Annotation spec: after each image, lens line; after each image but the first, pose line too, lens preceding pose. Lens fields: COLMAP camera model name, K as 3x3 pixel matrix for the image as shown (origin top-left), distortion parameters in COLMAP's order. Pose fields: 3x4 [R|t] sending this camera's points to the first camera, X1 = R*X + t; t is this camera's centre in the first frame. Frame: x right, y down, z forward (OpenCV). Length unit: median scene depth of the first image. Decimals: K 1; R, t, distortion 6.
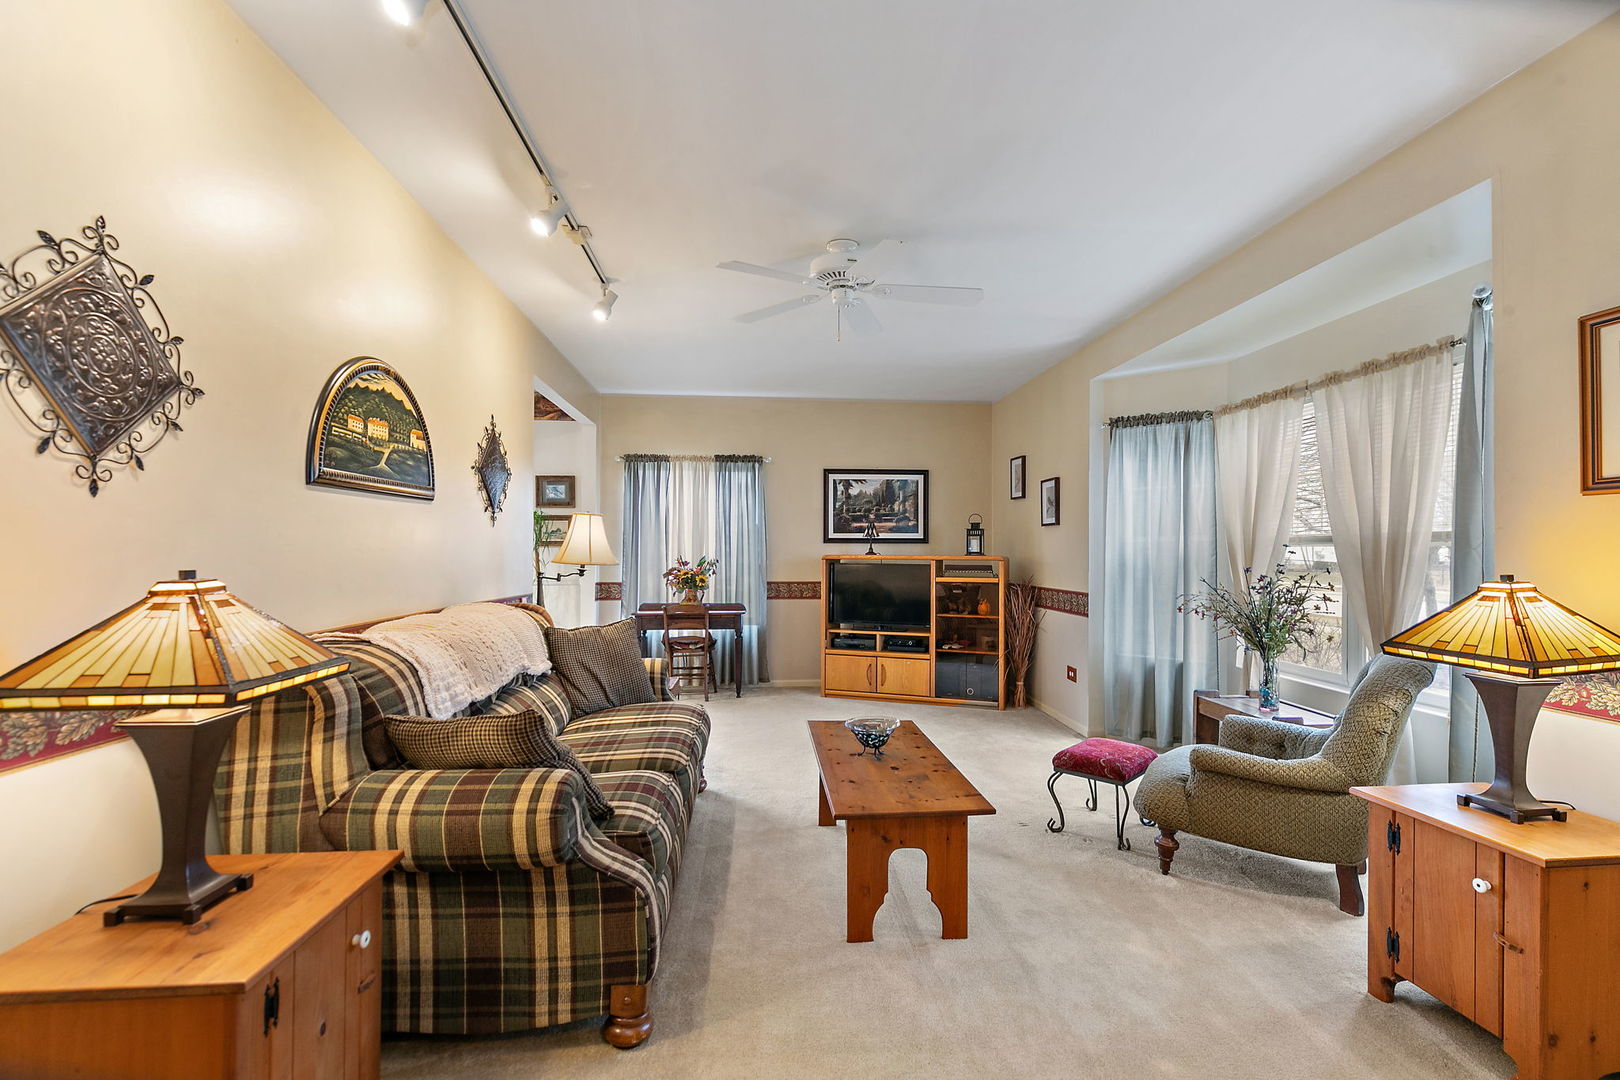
lens RADIAL K [[758.5, 0, 808.7], [0, 758.5, 549.5], [0, 0, 1]] dist [0.014490, -0.005086]
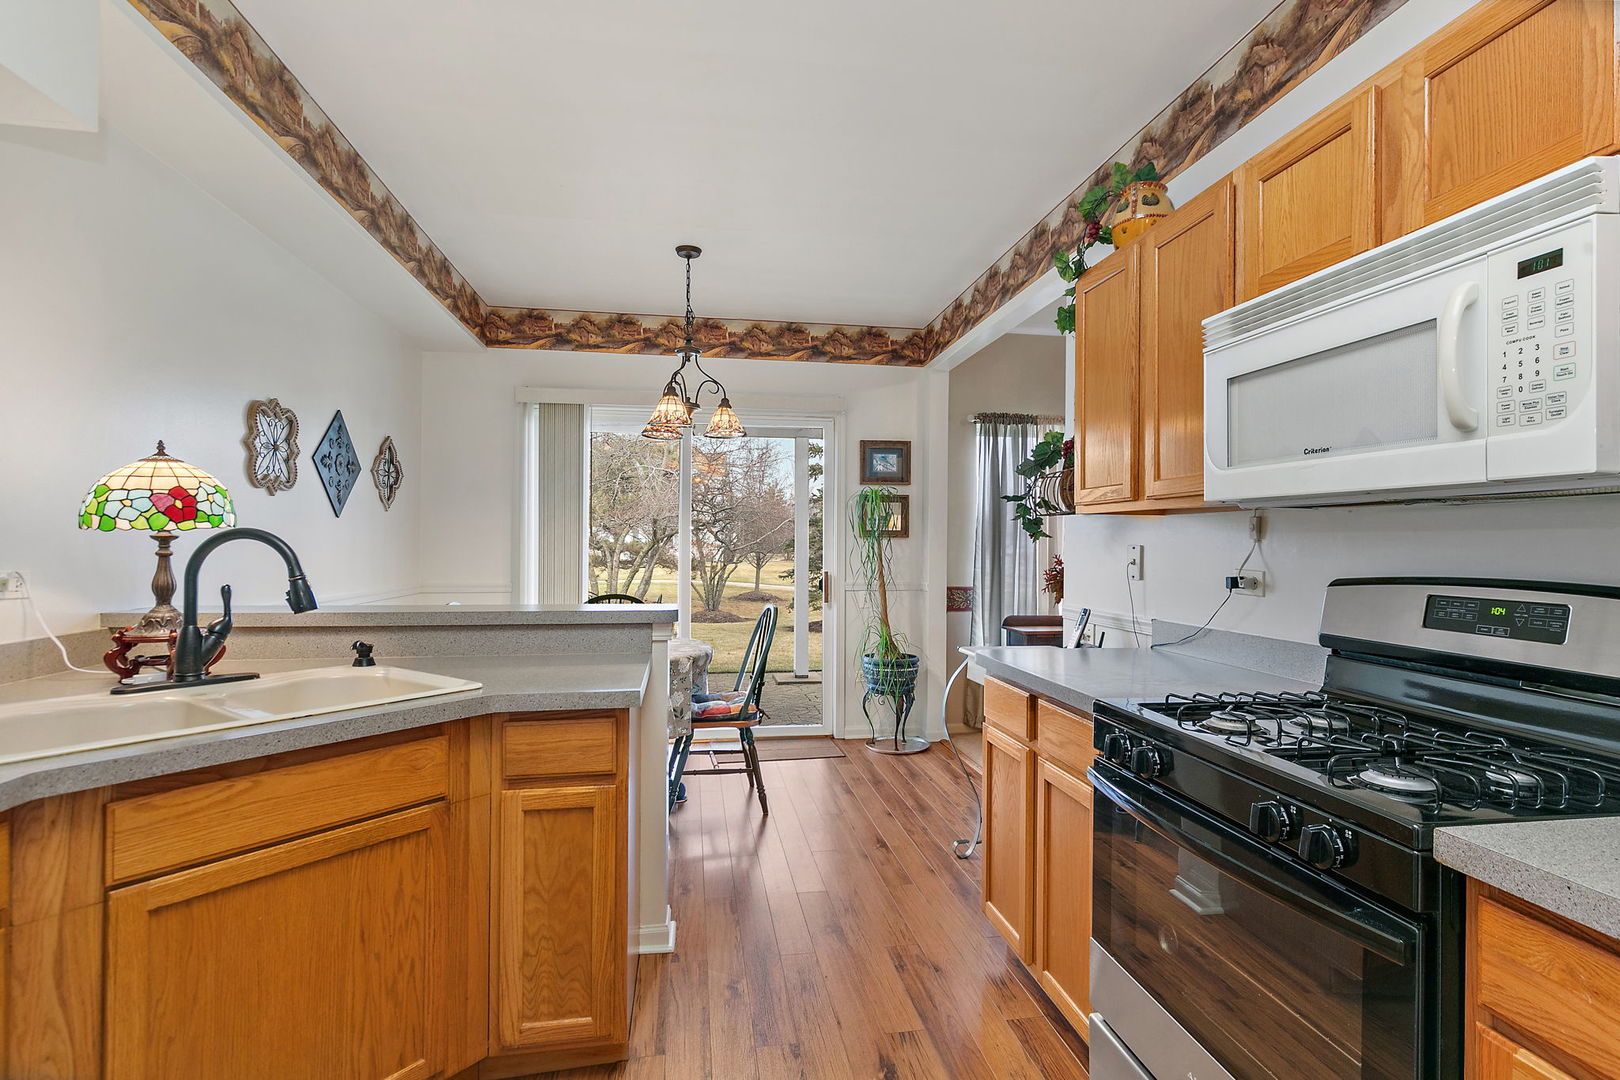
lens RADIAL K [[778.2, 0, 818.1], [0, 778.2, 540.9], [0, 0, 1]] dist [0.001587, -0.000050]
pose [[0.995193, -0.000755, 0.097928, -0.657779], [0.000492, 0.999996, 0.002707, -0.004568], [-0.097930, -0.002646, 0.995190, 0.367457]]
